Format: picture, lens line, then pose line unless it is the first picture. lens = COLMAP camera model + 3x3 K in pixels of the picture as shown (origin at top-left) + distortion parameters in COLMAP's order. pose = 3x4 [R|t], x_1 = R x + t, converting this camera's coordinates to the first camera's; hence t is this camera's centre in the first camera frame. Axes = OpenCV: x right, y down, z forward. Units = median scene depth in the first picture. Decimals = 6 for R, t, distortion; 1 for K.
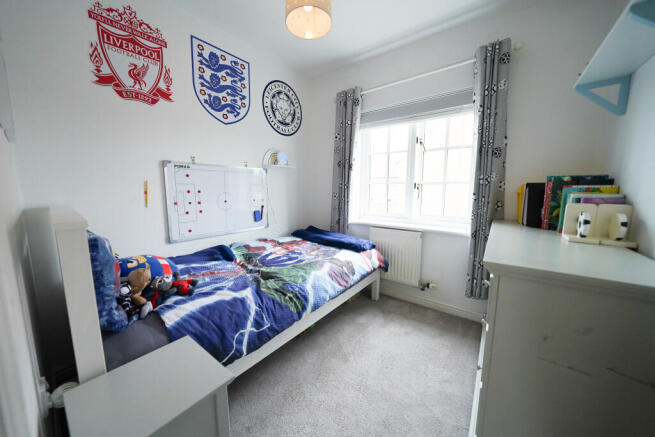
lens RADIAL K [[234.8, 0, 326.7], [0, 234.8, 216.6], [0, 0, 1]] dist [-0.010183, 0.000577]
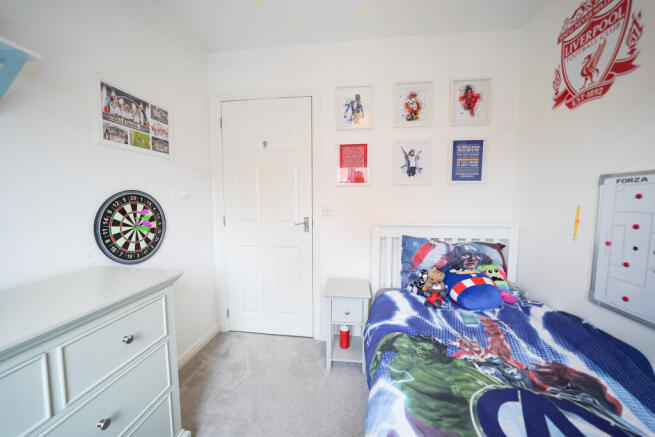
lens RADIAL K [[234.8, 0, 326.7], [0, 234.8, 216.6], [0, 0, 1]] dist [-0.010183, 0.000577]
pose [[-0.865062, 0.034607, -0.500470, 0.318184], [-0.061119, 0.982916, 0.173612, -0.209454], [0.497928, 0.180773, -0.848168, 1.297424]]
